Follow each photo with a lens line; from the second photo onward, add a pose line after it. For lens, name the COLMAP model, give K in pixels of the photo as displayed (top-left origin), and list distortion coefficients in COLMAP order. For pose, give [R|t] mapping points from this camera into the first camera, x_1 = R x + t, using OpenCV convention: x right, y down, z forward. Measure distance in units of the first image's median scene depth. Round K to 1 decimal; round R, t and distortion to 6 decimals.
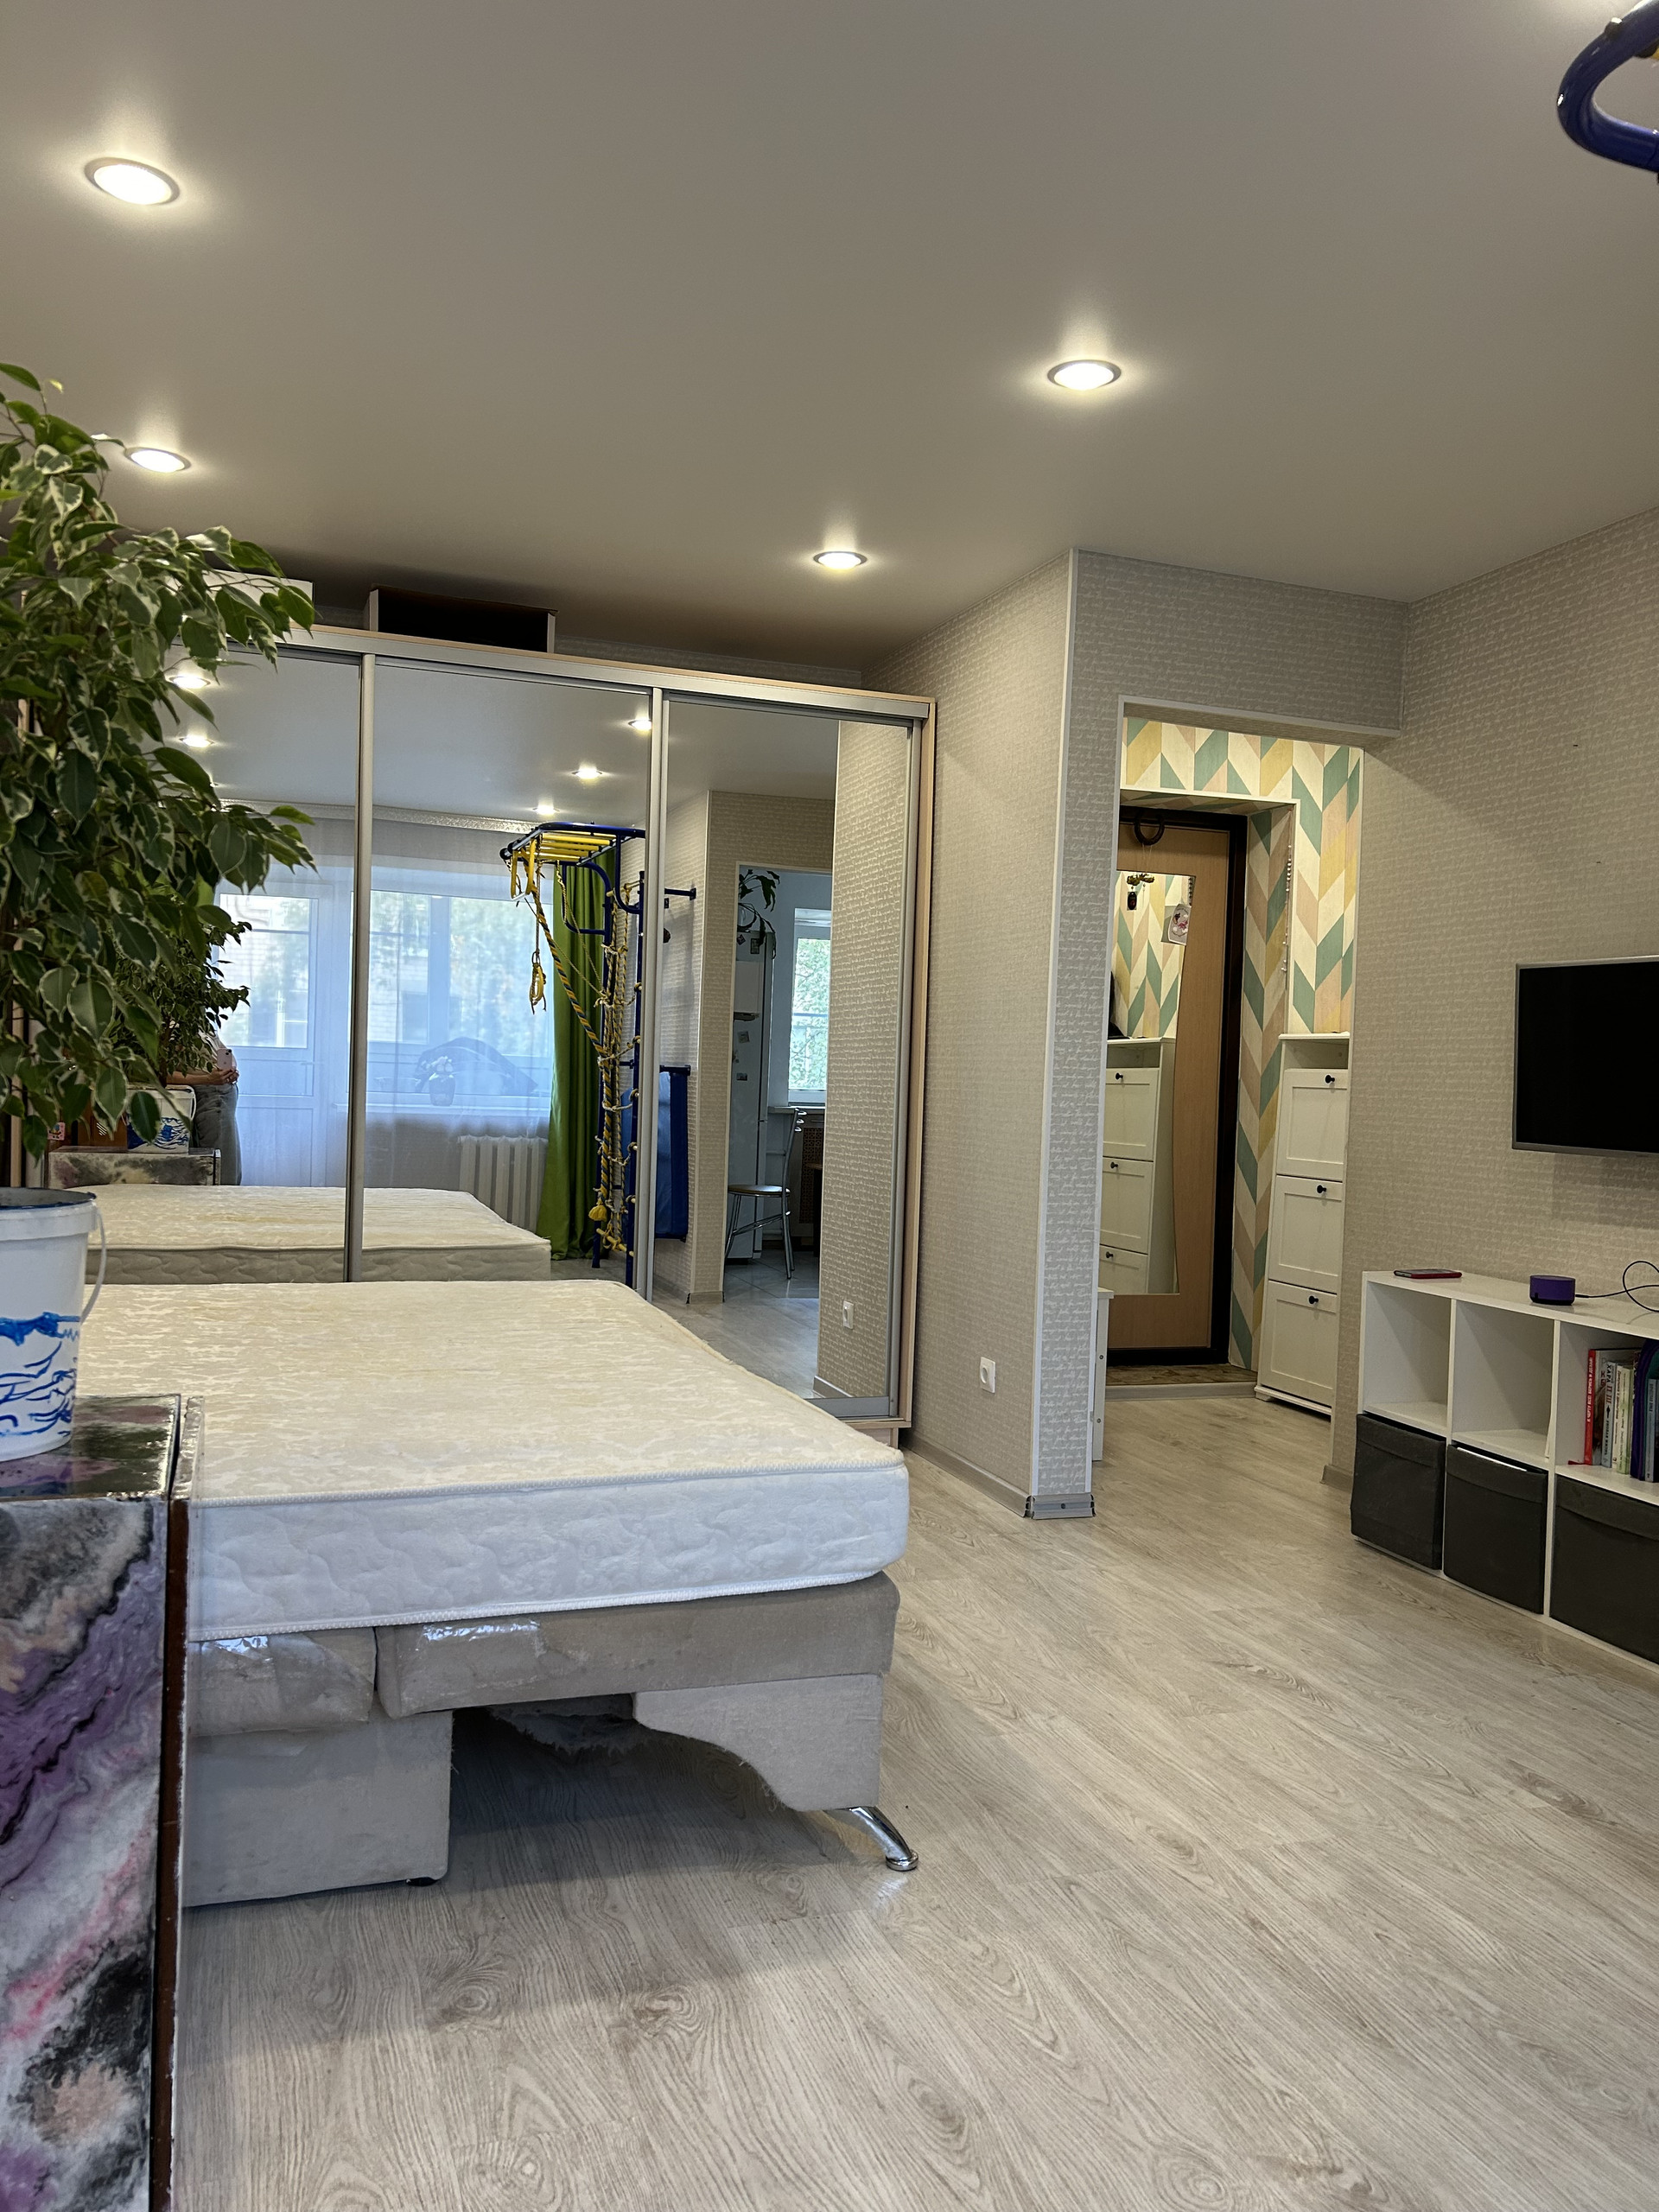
lens RADIAL K [[1672.3, 0, 820.8], [0, 1672.3, 1107.8], [0, 0, 1]] dist [0.046828, -0.043088]
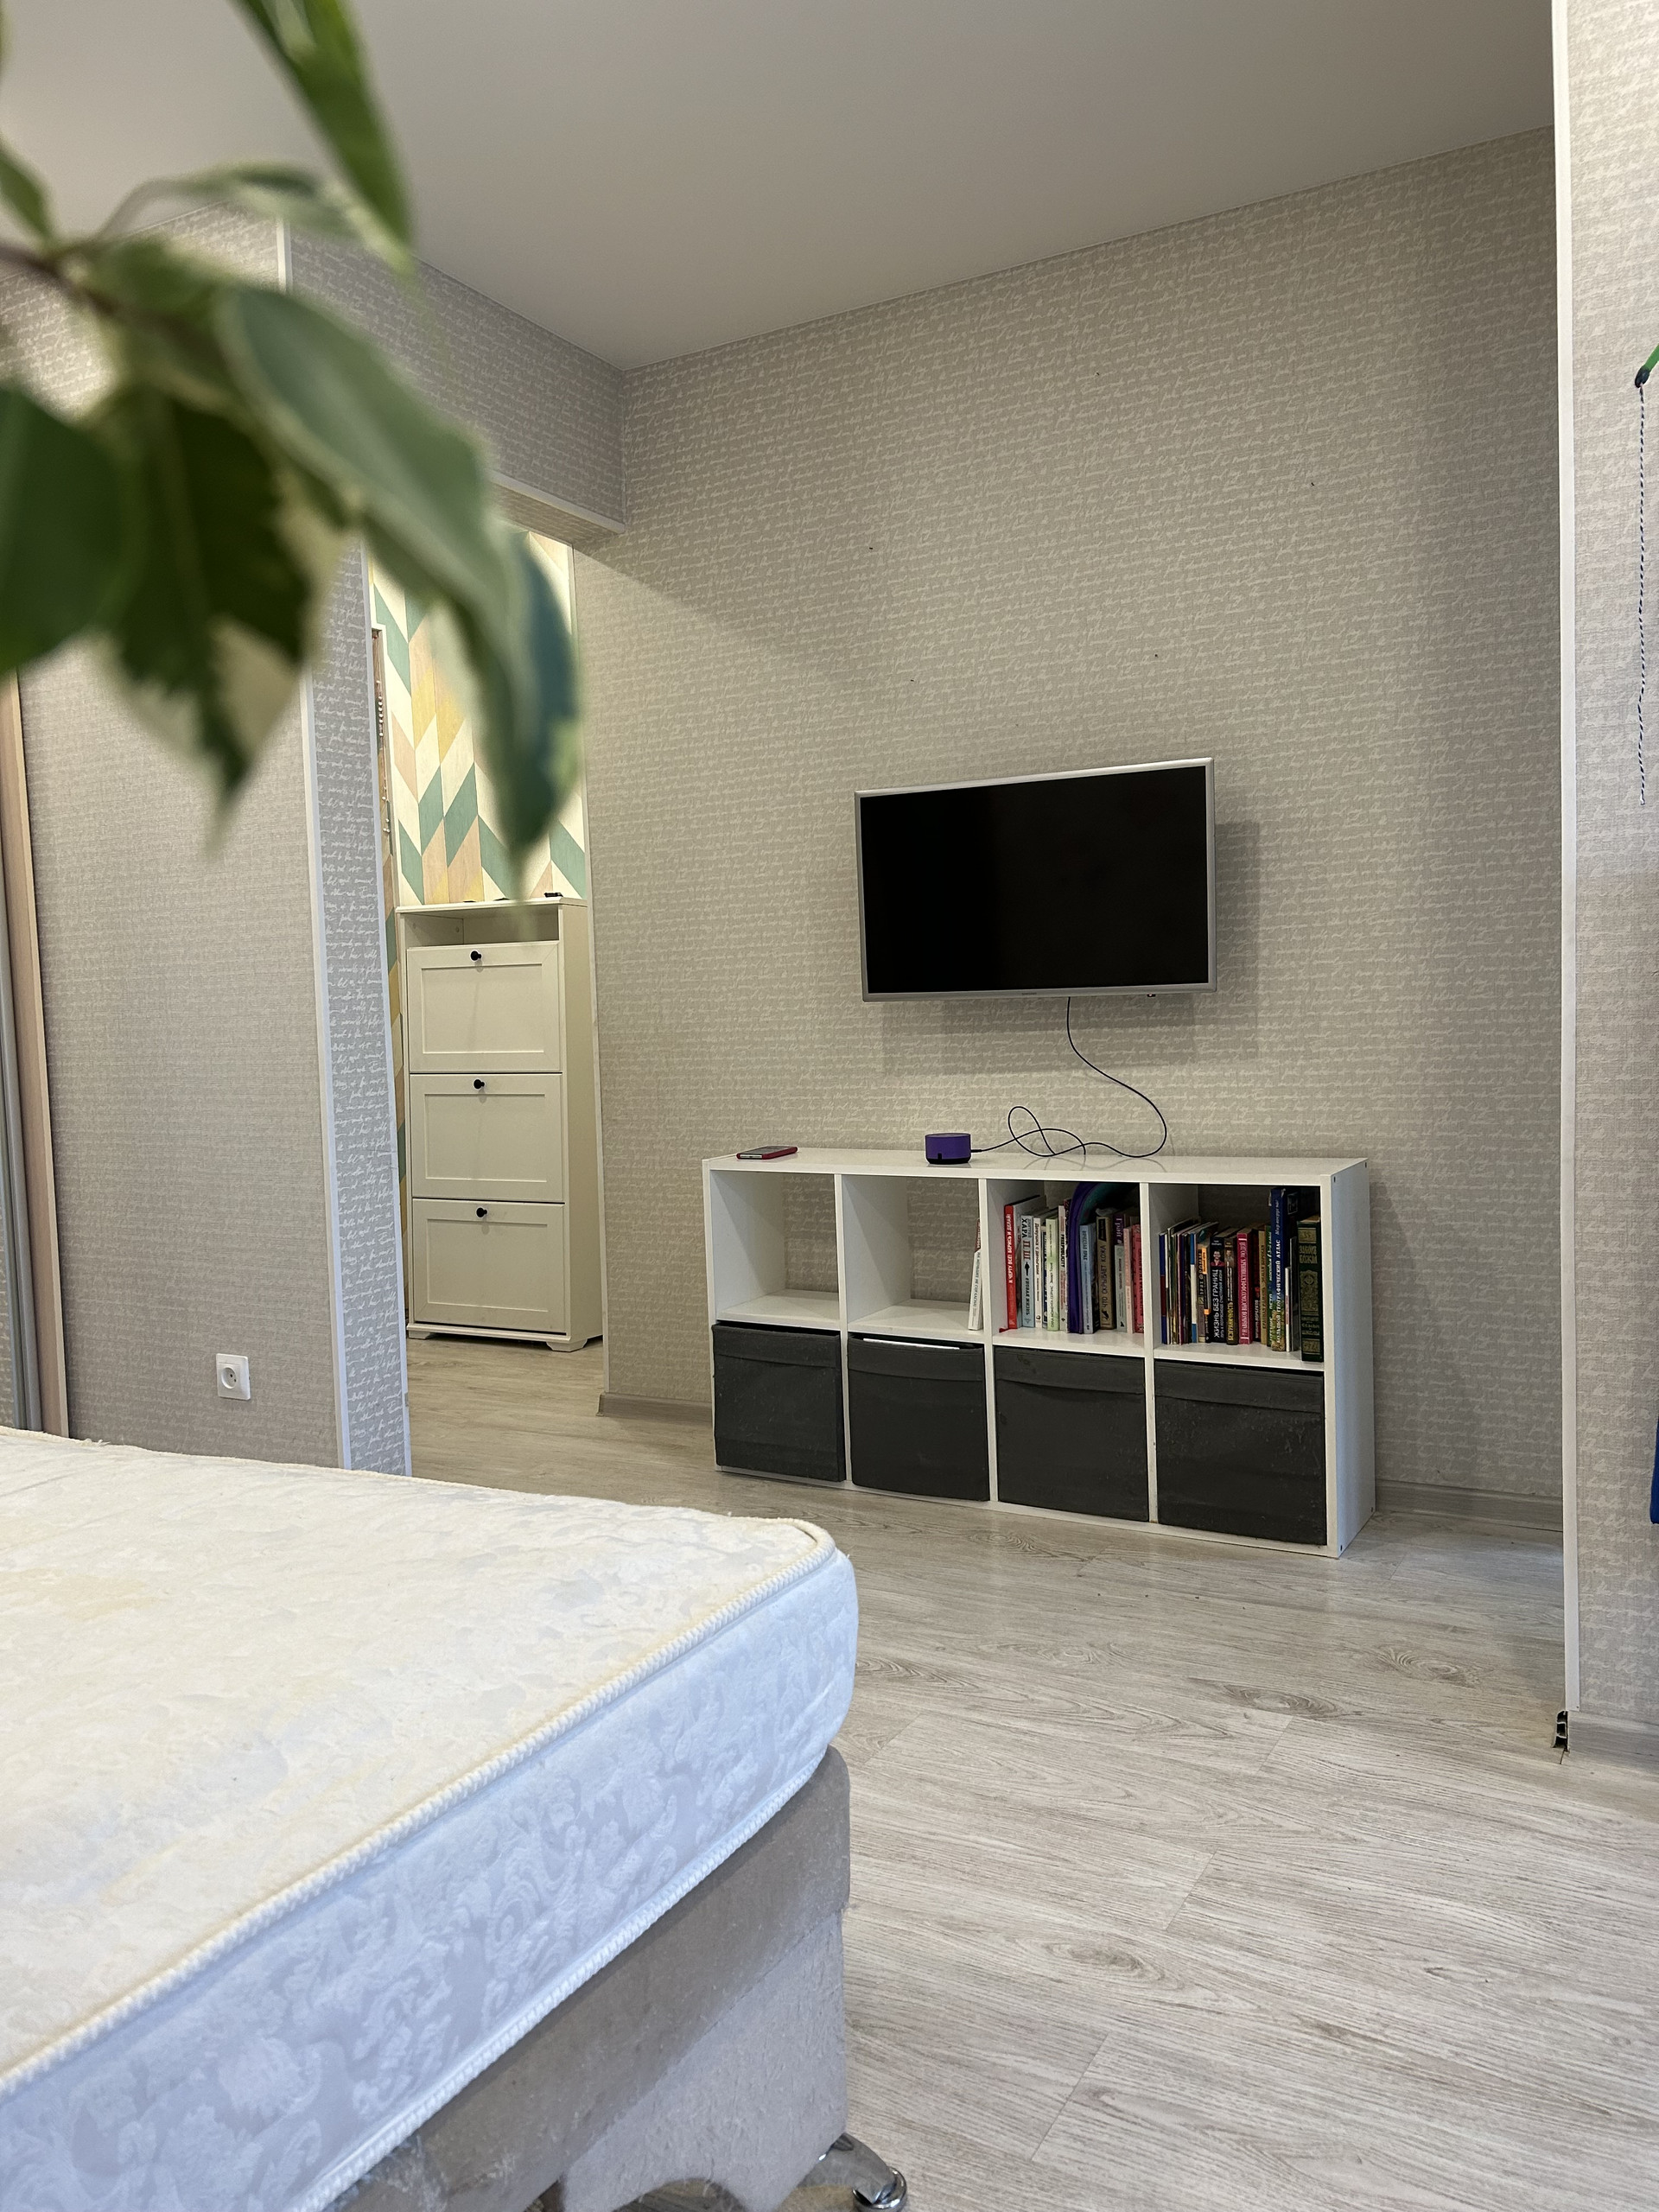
lens RADIAL K [[1672.3, 0, 832.3], [0, 1672.3, 1110.5], [0, 0, 1]] dist [0.046828, -0.043088]
pose [[0.748855, -0.104854, 0.654387, -0.174982], [0.071719, 0.994428, 0.077267, 0.011667], [-0.658842, -0.010930, 0.752202, 0.316788]]
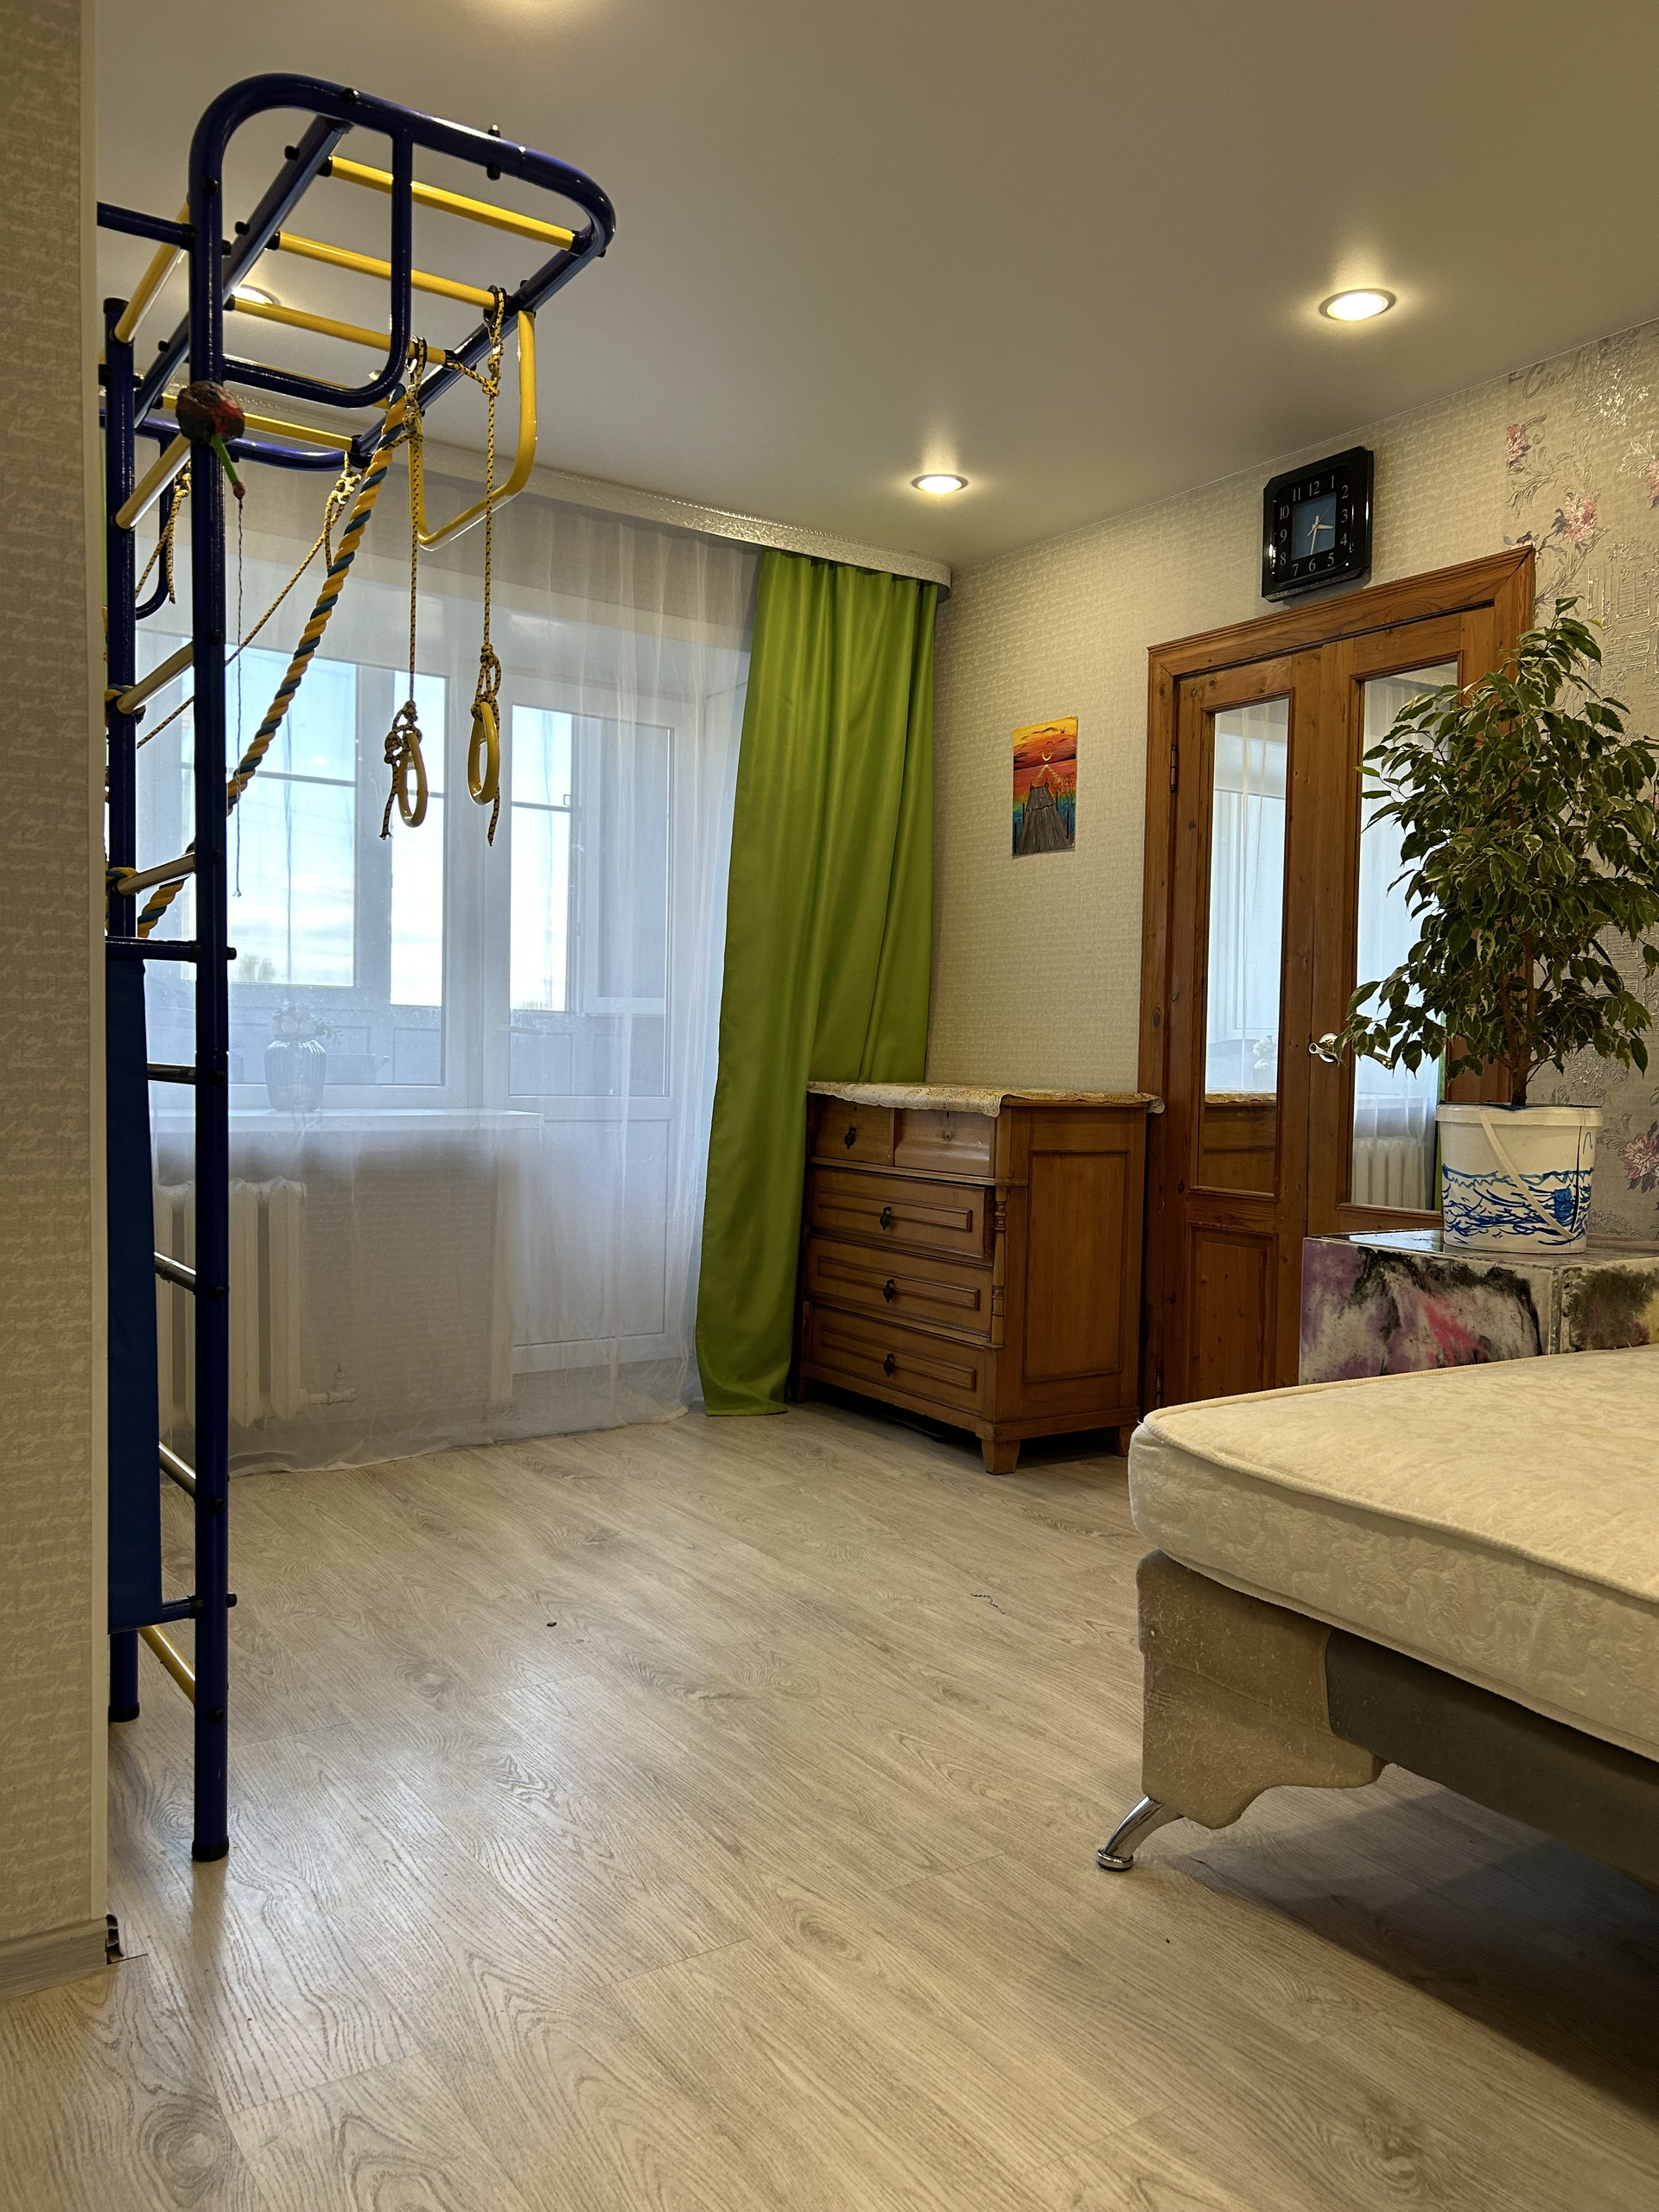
lens RADIAL K [[1672.3, 0, 842.9], [0, 1672.3, 1108.6], [0, 0, 1]] dist [0.046828, -0.043088]
pose [[-0.965369, -0.049374, -0.256175, 0.244550], [-0.061351, 0.997355, 0.038971, 0.011754], [0.253573, 0.053338, -0.965845, 1.009901]]
